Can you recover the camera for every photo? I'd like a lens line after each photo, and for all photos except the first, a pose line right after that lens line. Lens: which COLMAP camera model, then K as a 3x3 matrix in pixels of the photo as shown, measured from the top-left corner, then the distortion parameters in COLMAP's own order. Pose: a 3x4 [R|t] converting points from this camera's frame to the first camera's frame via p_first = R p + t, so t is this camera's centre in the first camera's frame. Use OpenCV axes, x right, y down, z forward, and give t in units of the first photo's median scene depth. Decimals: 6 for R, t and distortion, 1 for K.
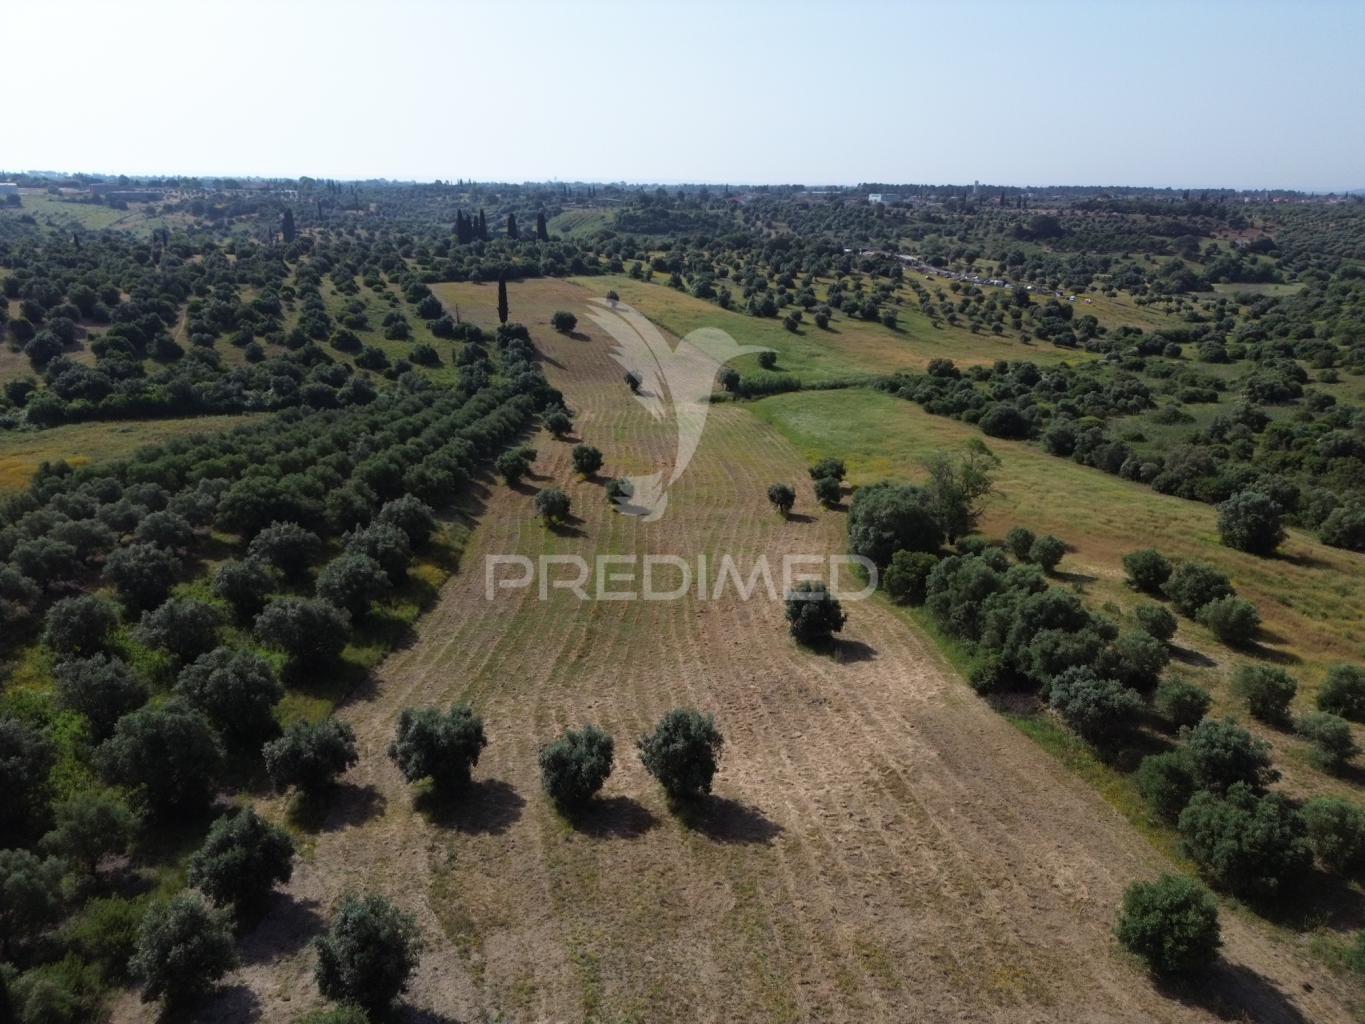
lens RADIAL K [[960.0, 0, 679.9], [0, 960.0, 513.8], [0, 0, 1]] dist [0.063854, -0.057162]
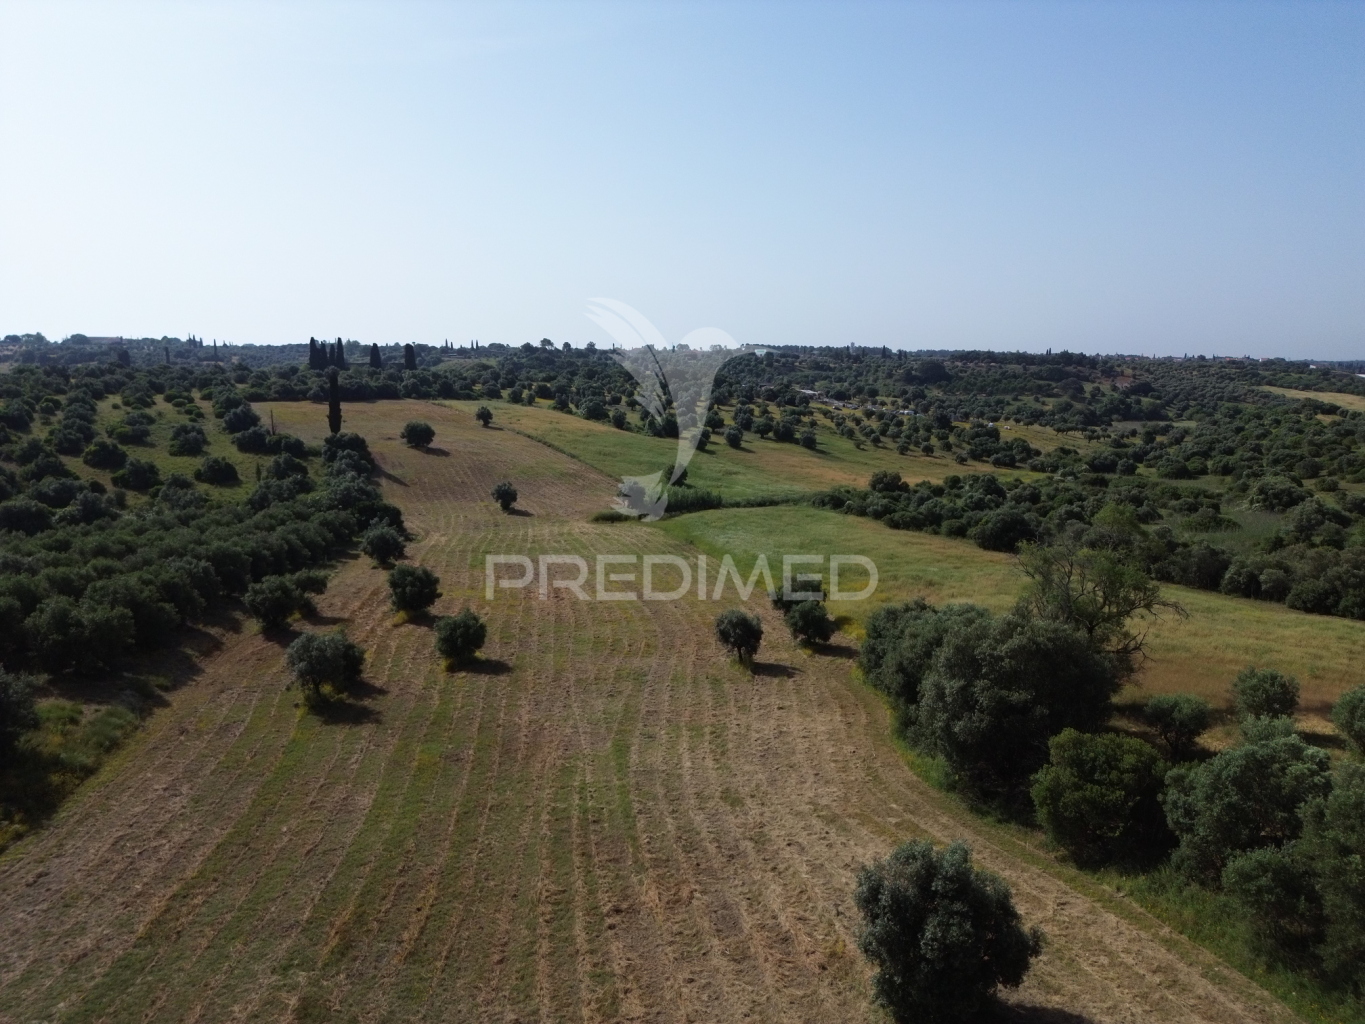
lens RADIAL K [[960.7, 0, 680.2], [0, 960.7, 512.2], [0, 0, 1]] dist [0.066928, -0.071272]
pose [[0.993307, -0.019717, 0.113812, 0.001882], [0.038440, 0.985586, -0.164750, 0.001764], [-0.108923, 0.168023, 0.979747, 0.171192]]
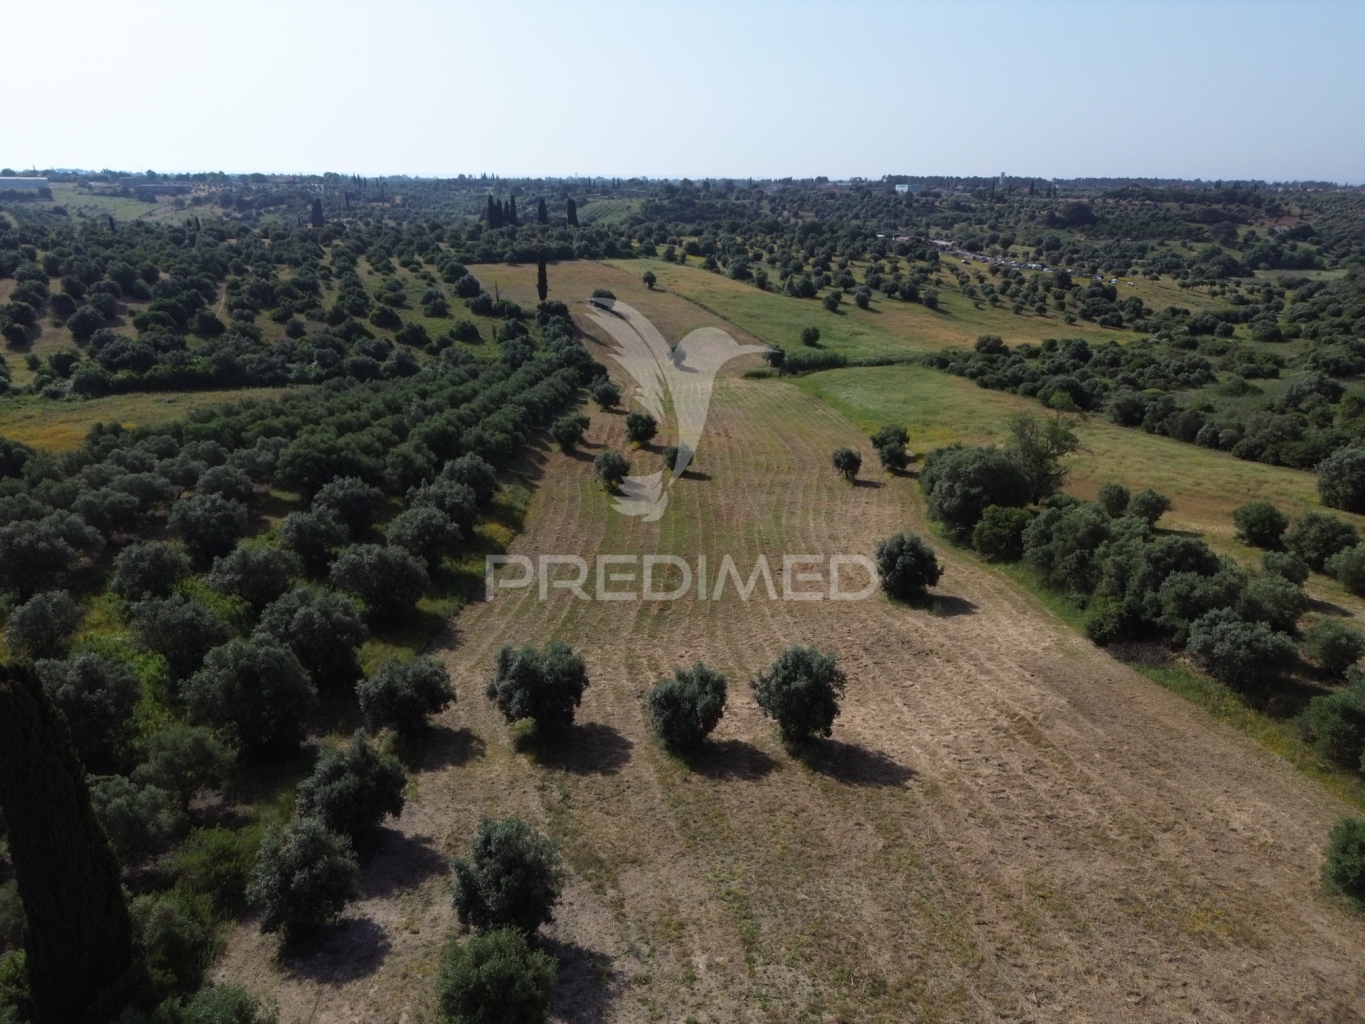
lens RADIAL K [[960.0, 0, 679.9], [0, 960.0, 513.8], [0, 0, 1]] dist [0.063854, -0.057162]
pose [[0.999812, 0.002091, -0.019271, -0.018054], [-0.002031, 0.999993, 0.003136, 0.013209], [0.019278, -0.003096, 0.999809, 0.011957]]
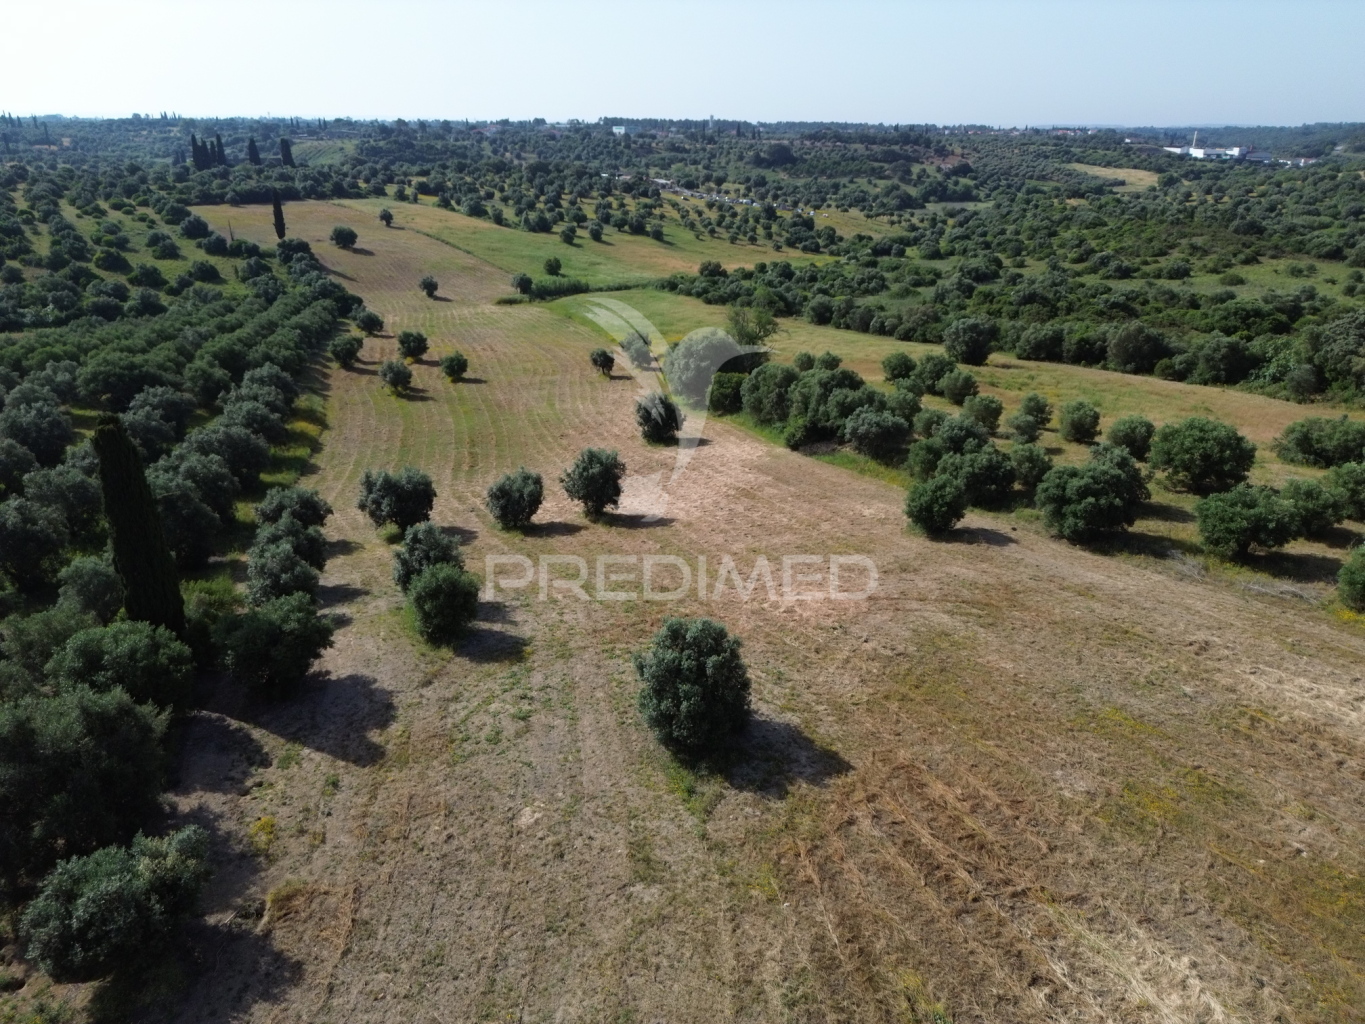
lens RADIAL K [[960.7, 0, 680.2], [0, 960.7, 512.2], [0, 0, 1]] dist [0.066928, -0.071272]
pose [[0.967747, -0.098653, 0.231804, -0.036075], [0.086029, 0.994236, 0.063976, 0.040193], [-0.236779, -0.041971, 0.970657, -0.057899]]
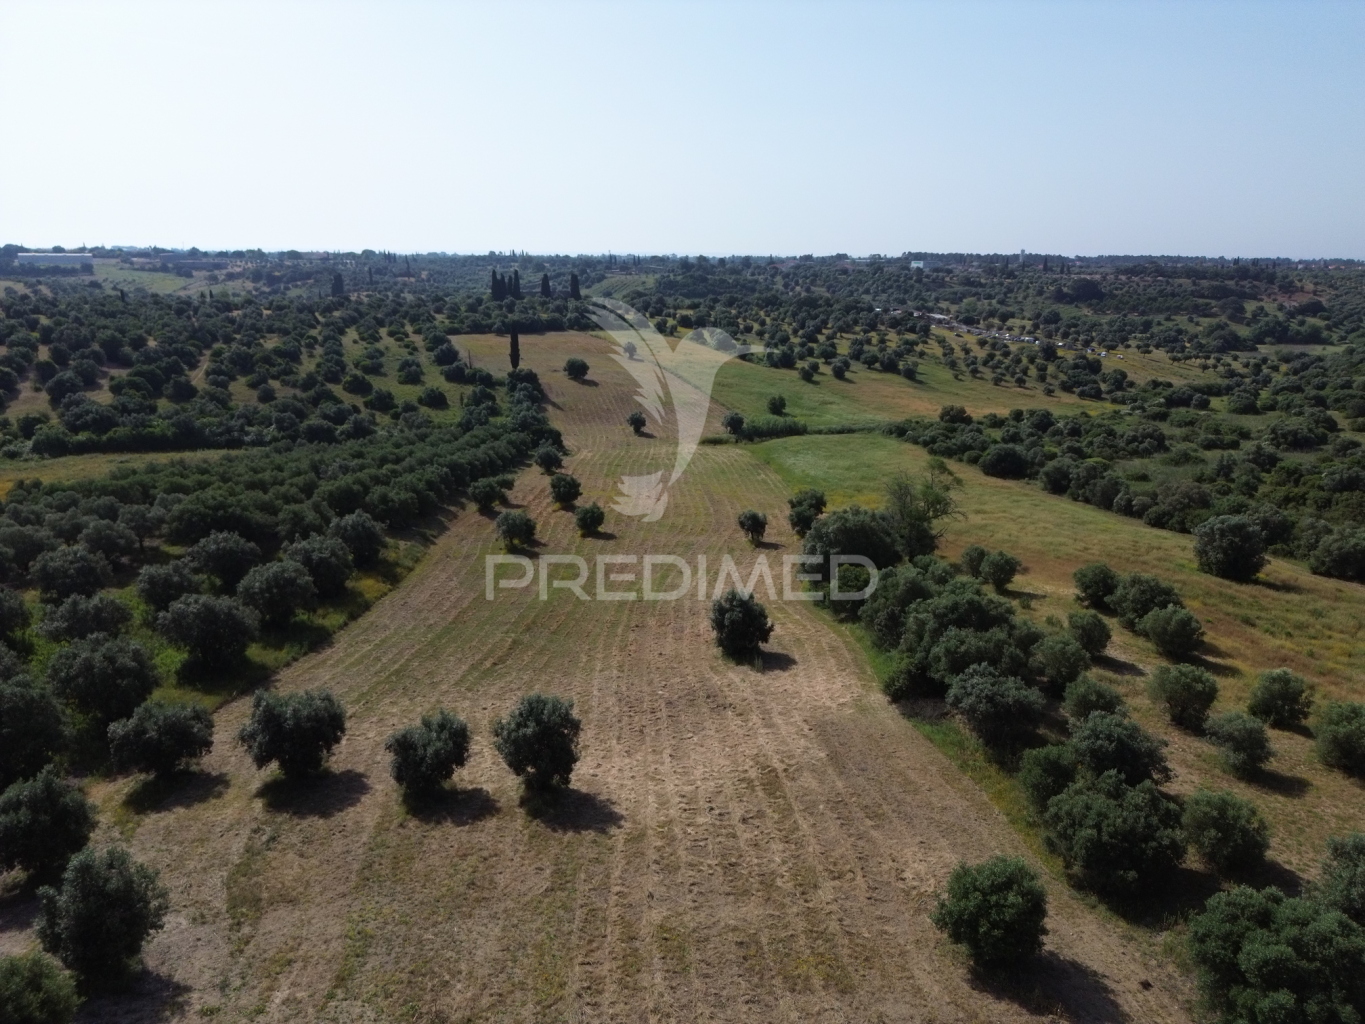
lens RADIAL K [[960.0, 0, 679.9], [0, 960.0, 513.8], [0, 0, 1]] dist [0.063854, -0.057162]
pose [[0.998599, 0.010244, -0.051912, 0.034590], [-0.013817, 0.997524, -0.068954, 0.016651], [0.051077, 0.069575, 0.996268, 0.009517]]
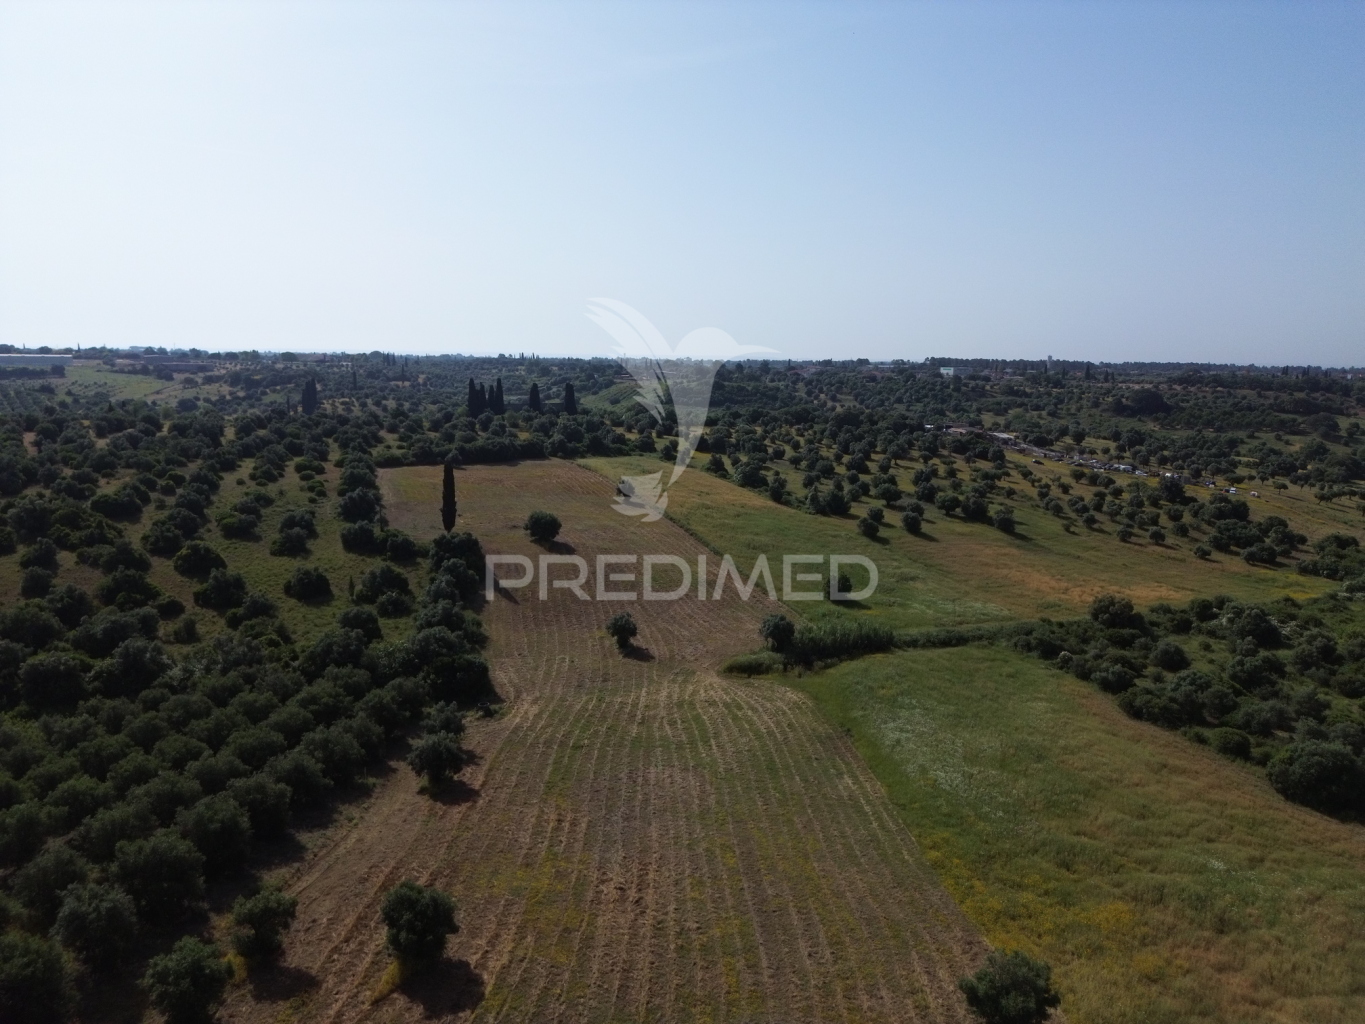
lens RADIAL K [[960.8, 0, 679.7], [0, 960.8, 510.2], [0, 0, 1]] dist [0.066770, -0.063903]
pose [[0.997688, 0.013741, -0.066556, 0.020418], [-0.025074, 0.984679, -0.172562, -0.076679], [0.063165, 0.173832, 0.982747, 0.262255]]
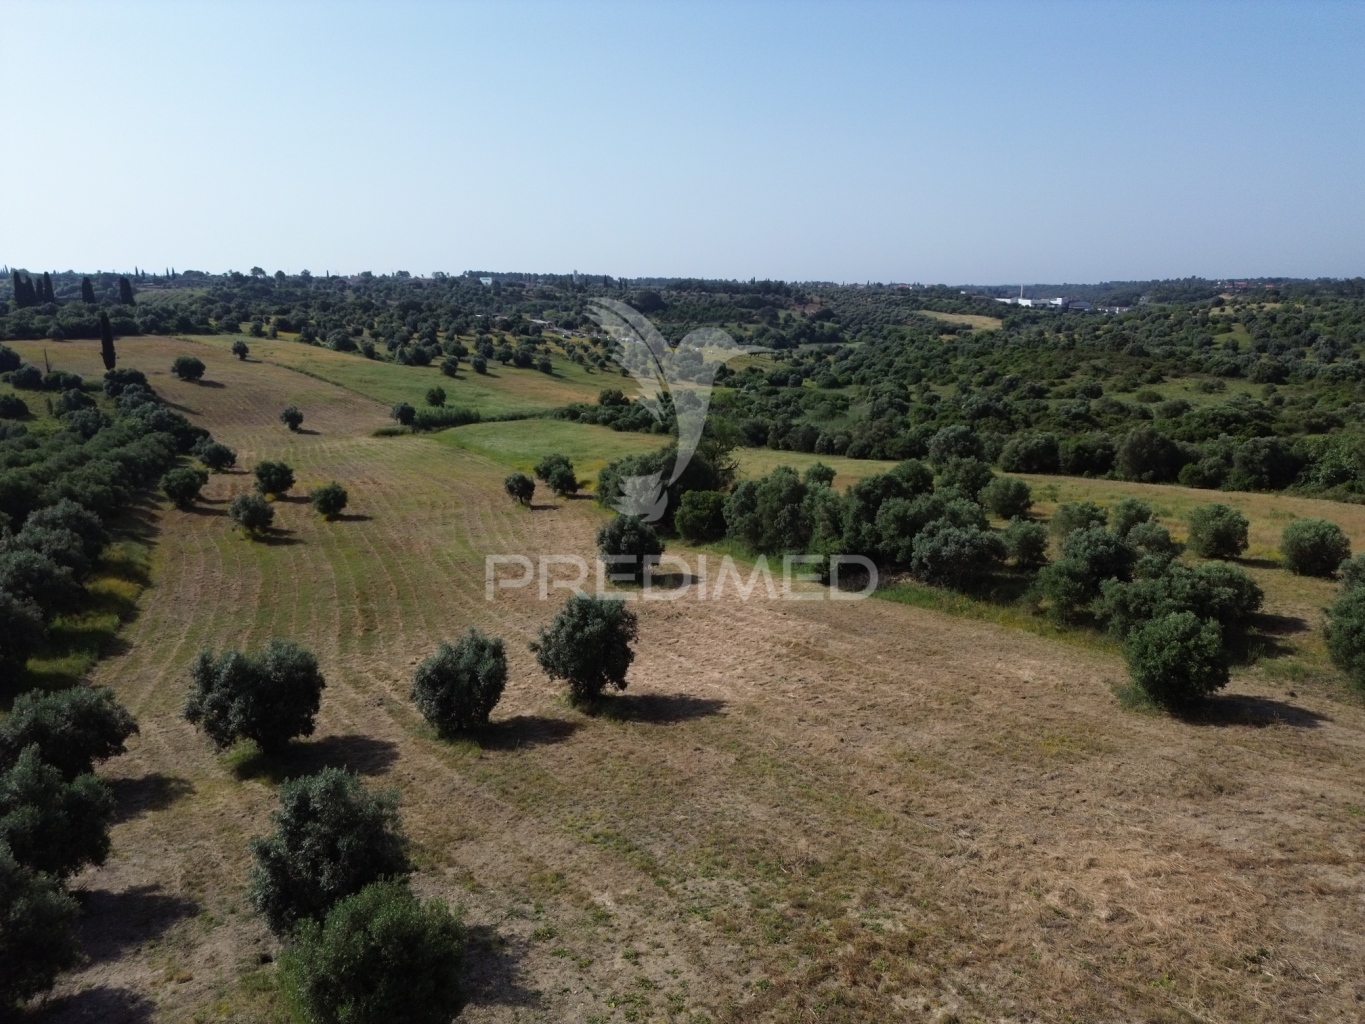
lens RADIAL K [[958.8, 0, 681.2], [0, 958.8, 514.3], [0, 0, 1]] dist [0.071356, -0.079718]
pose [[0.922488, -0.095874, 0.373930, -0.041394], [0.129662, 0.989345, -0.066213, 0.037318], [-0.363598, 0.109565, 0.925090, 0.035440]]
